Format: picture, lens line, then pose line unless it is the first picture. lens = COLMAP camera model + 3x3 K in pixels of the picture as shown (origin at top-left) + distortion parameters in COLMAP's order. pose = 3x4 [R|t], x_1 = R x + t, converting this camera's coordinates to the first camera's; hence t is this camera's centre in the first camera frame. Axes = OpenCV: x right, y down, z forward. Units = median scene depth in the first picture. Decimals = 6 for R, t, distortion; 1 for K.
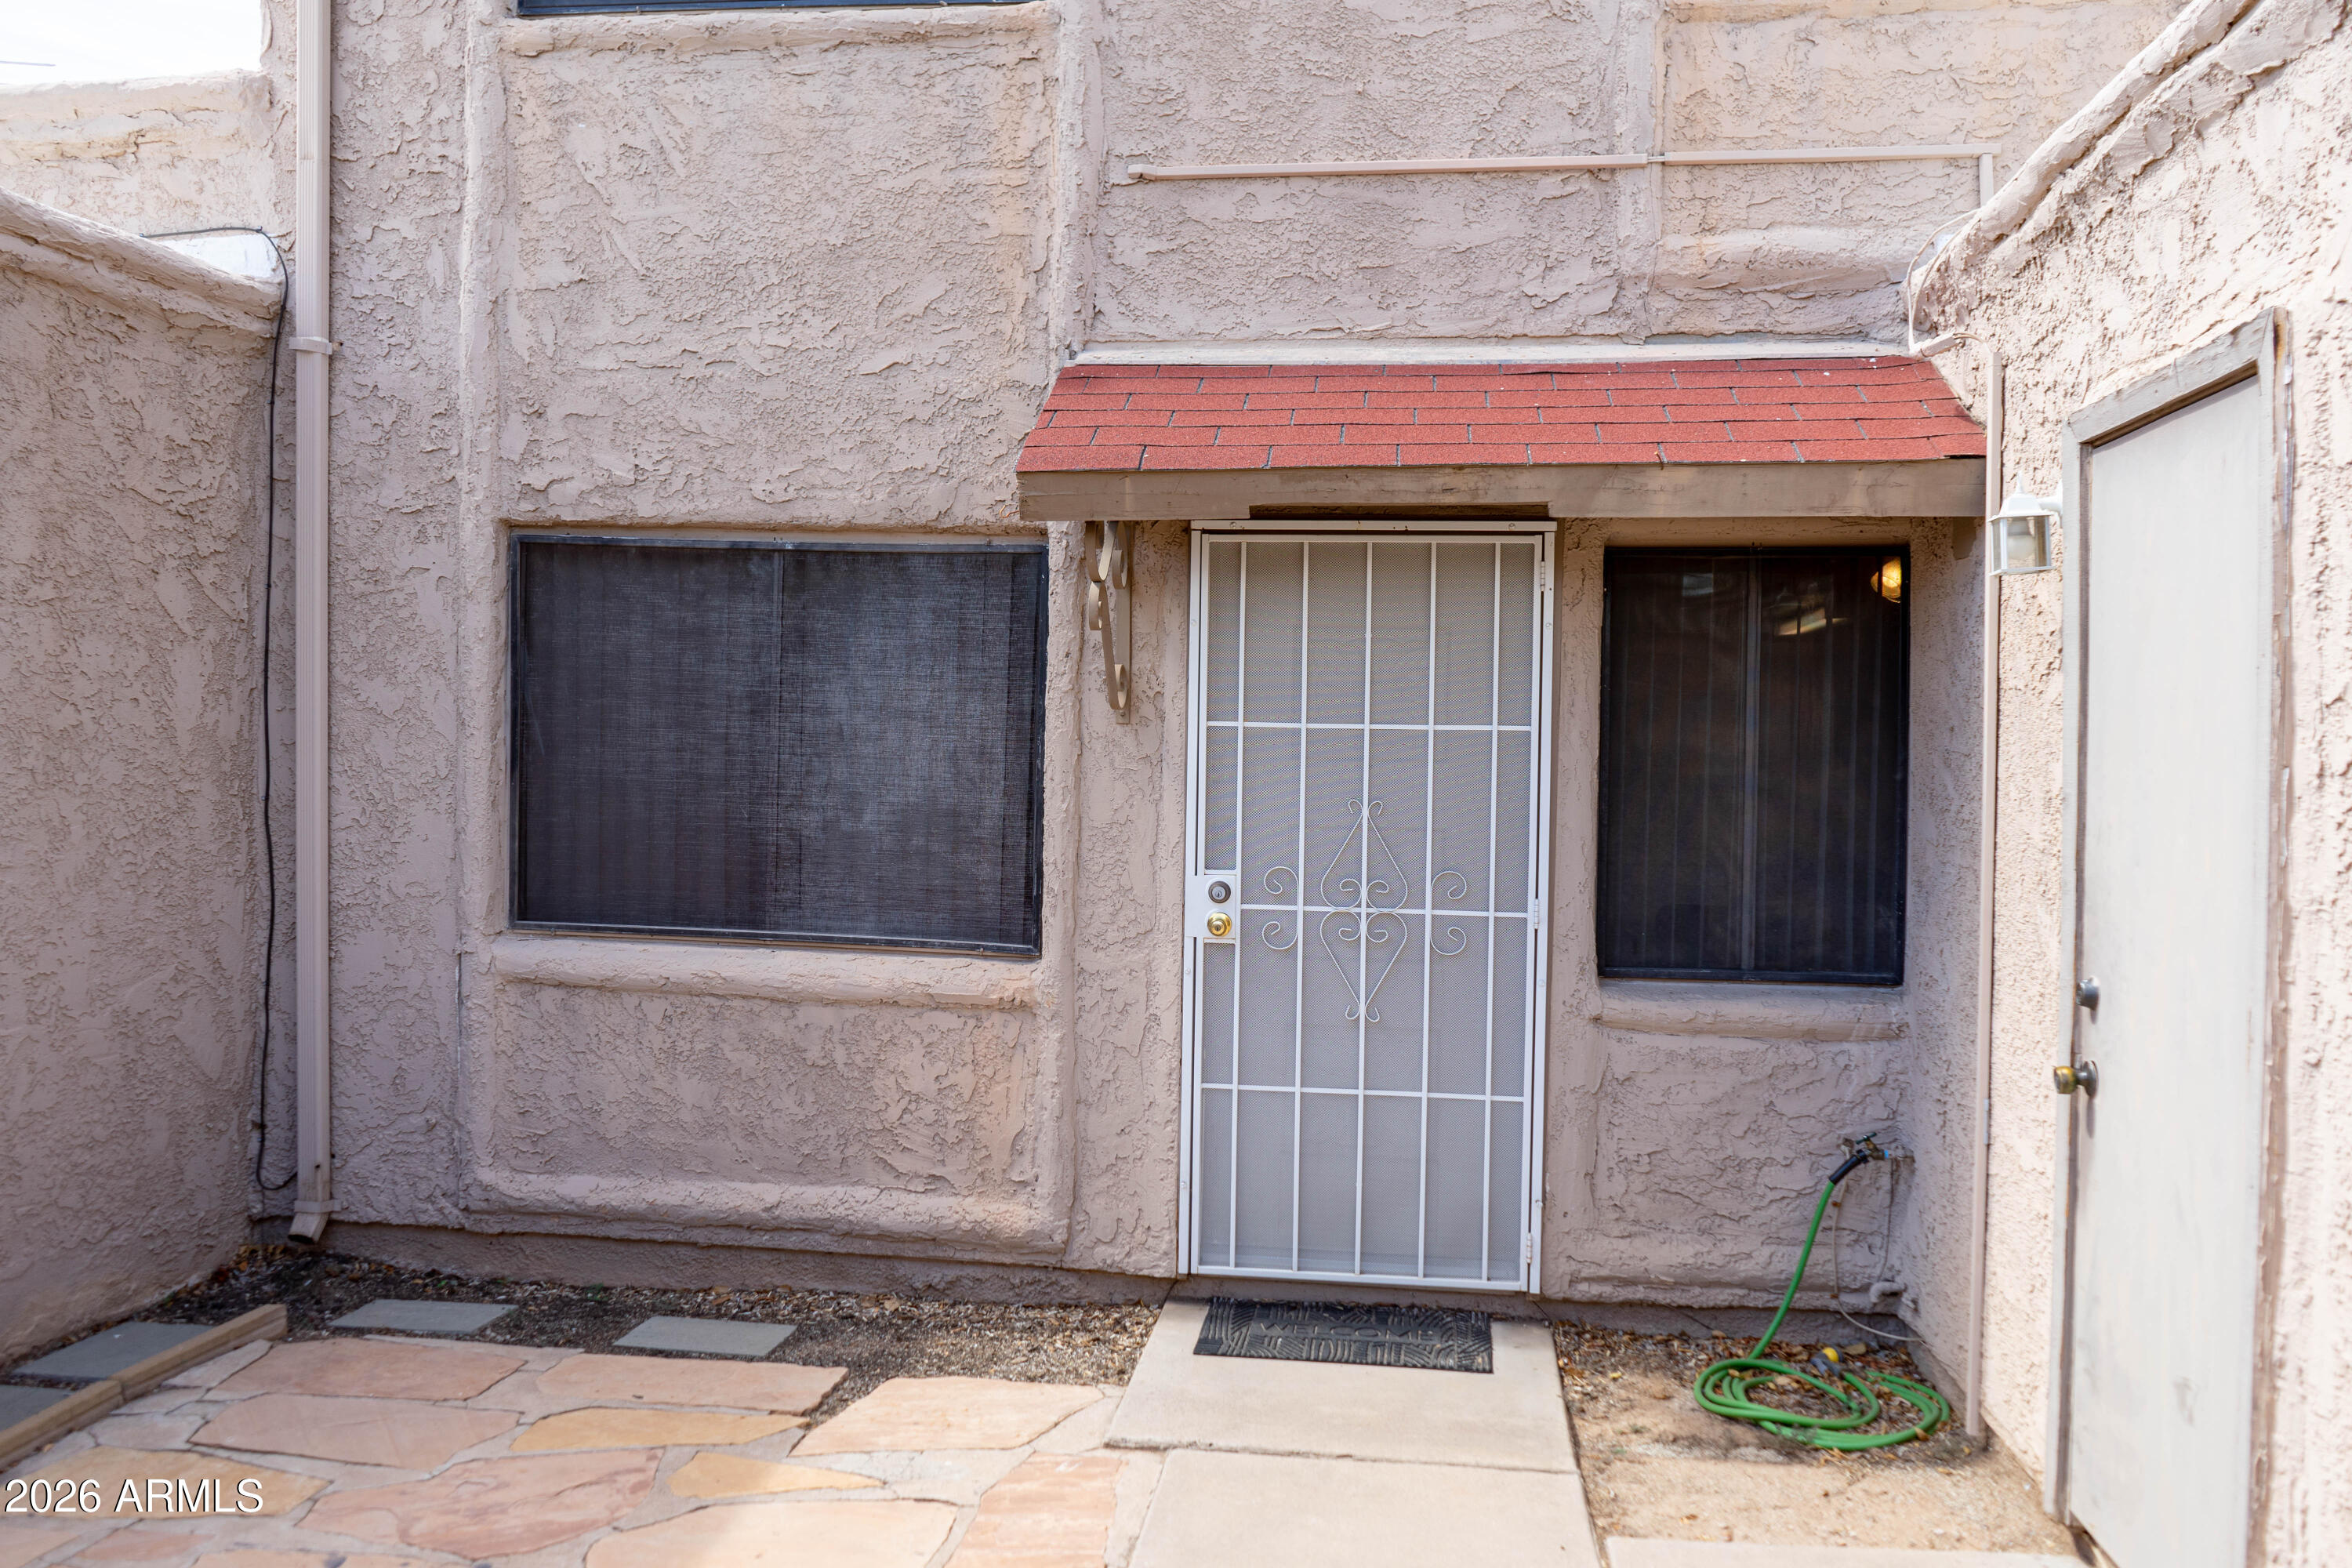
lens RADIAL K [[1870.0, 0, 1173.9], [0, 1870.0, 786.7], [0, 0, 1]] dist [-0.017713, 0.010582]
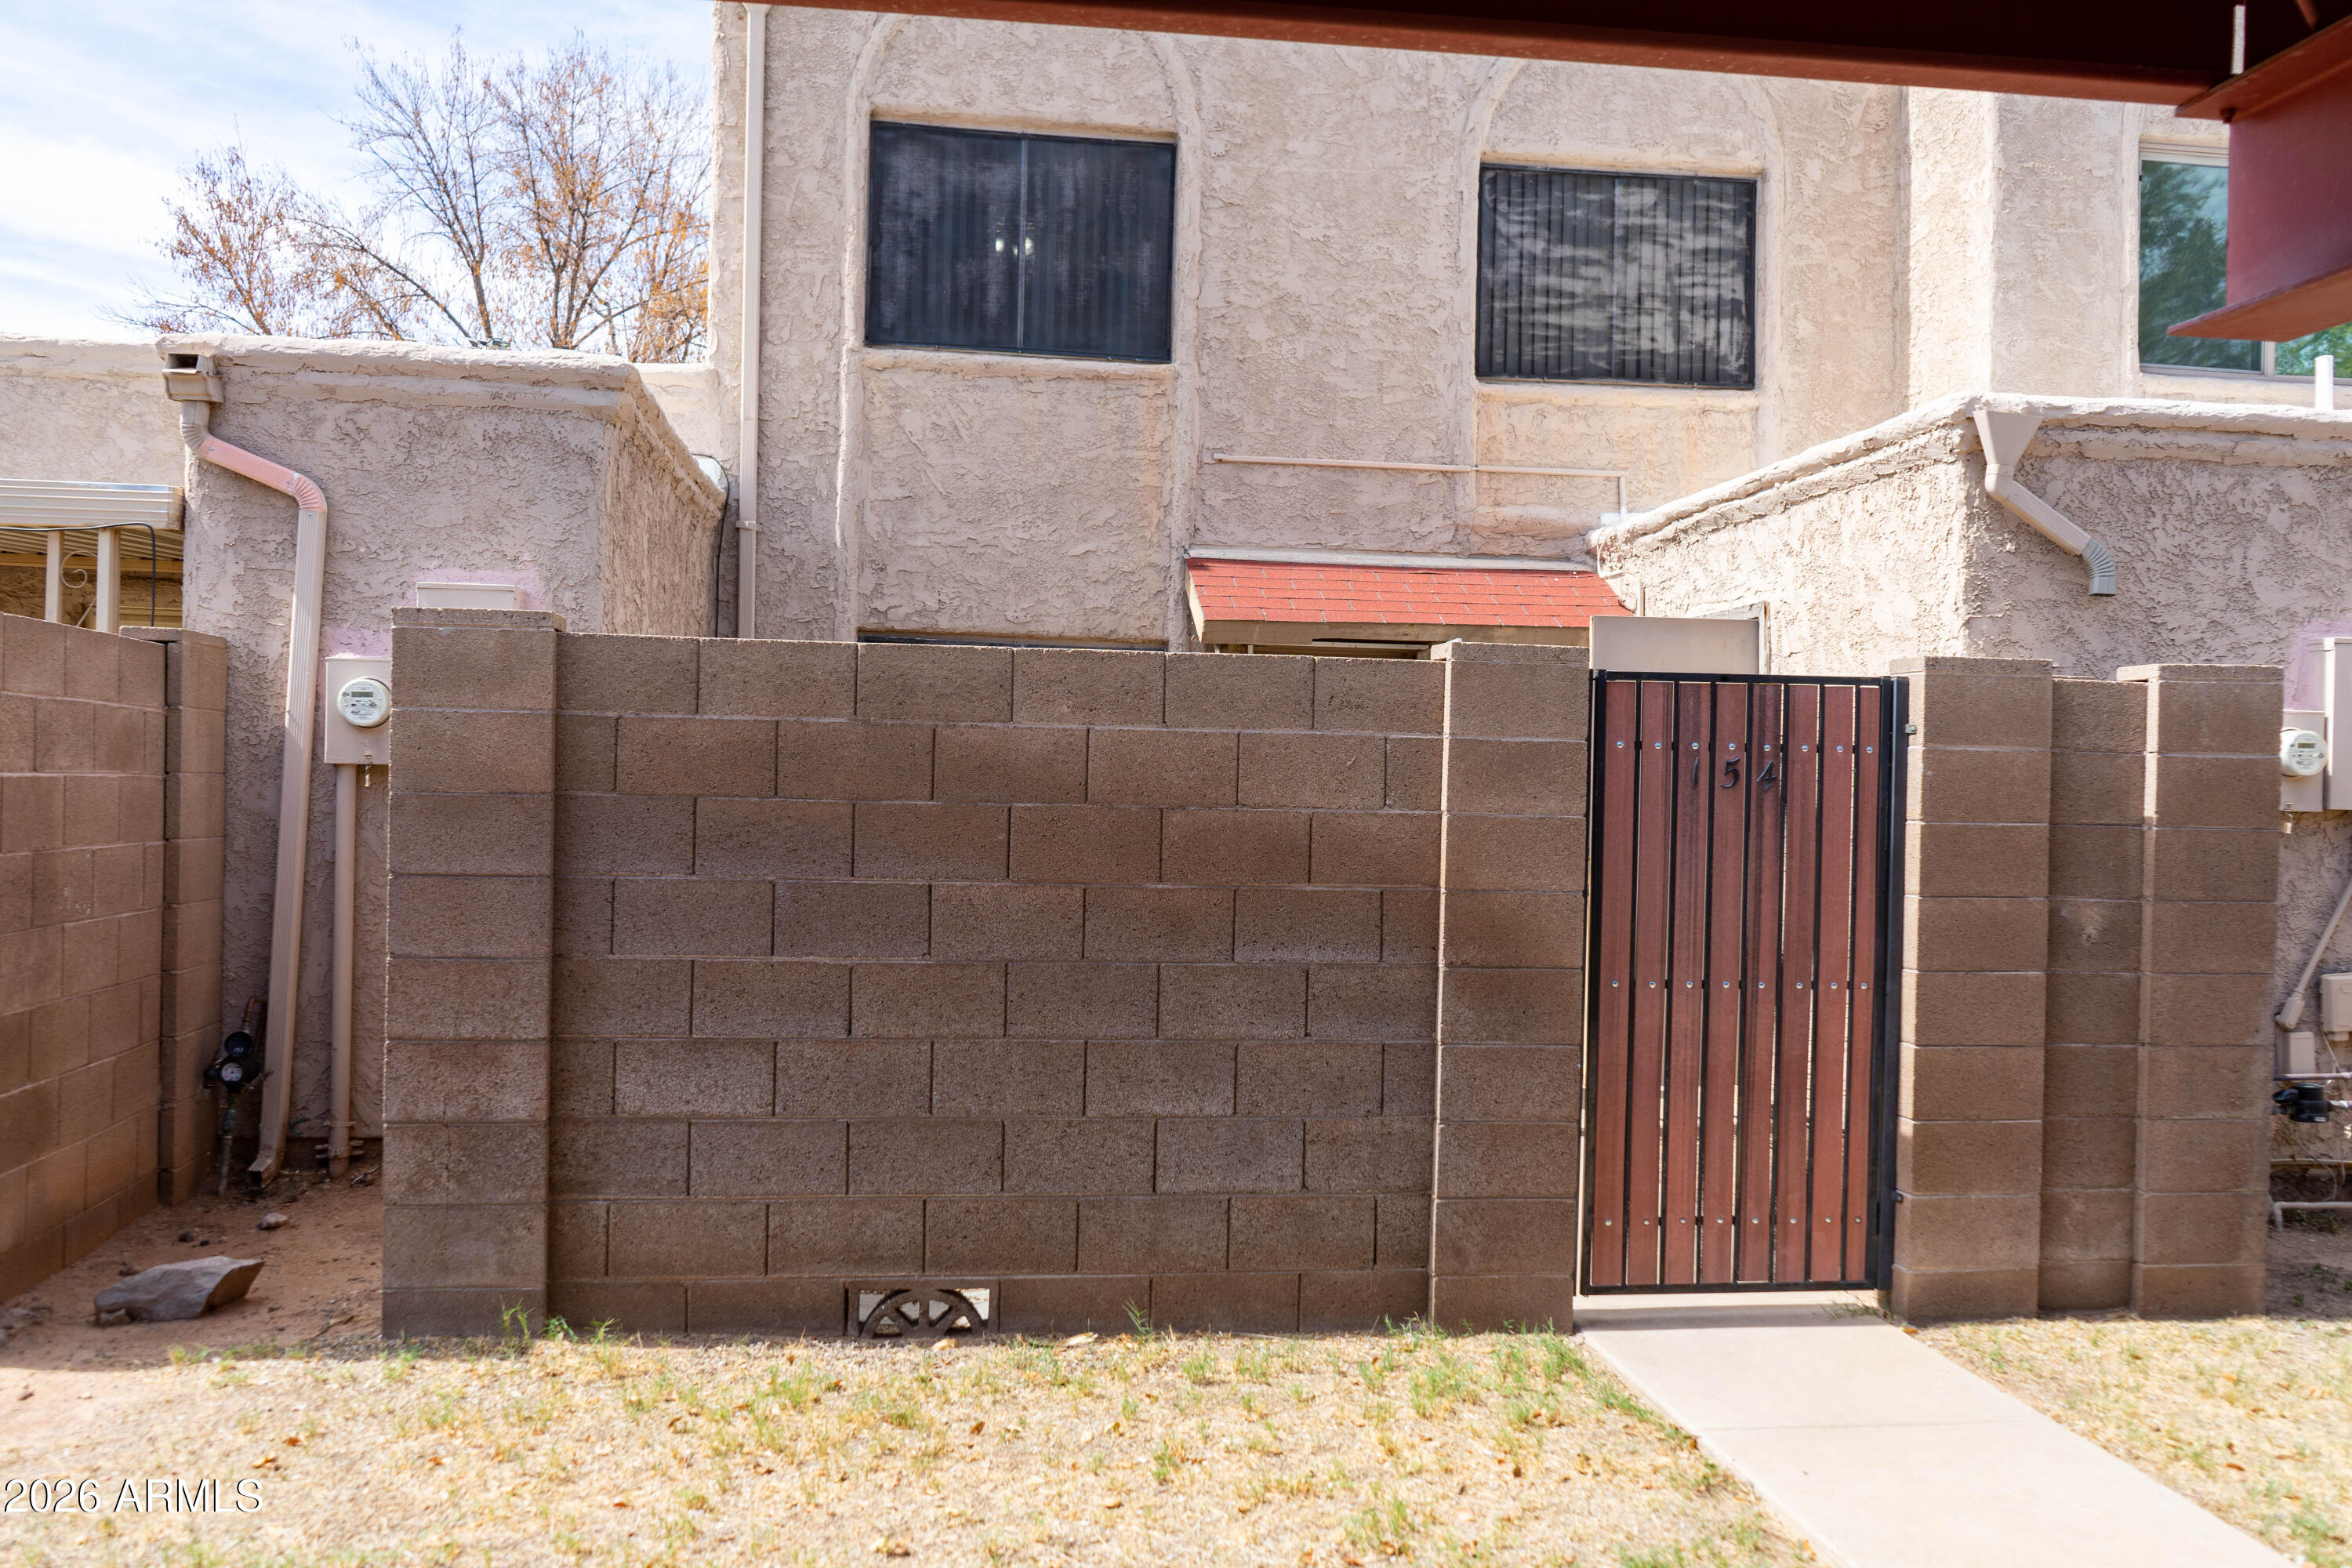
lens RADIAL K [[1870.0, 0, 1173.9], [0, 1870.0, 786.7], [0, 0, 1]] dist [-0.017713, 0.010582]
pose [[0.963702, 0.000472, 0.266979, -0.569421], [0.004639, 0.999818, -0.018514, 0.044349], [-0.266939, 0.019080, 0.963525, -0.825004]]
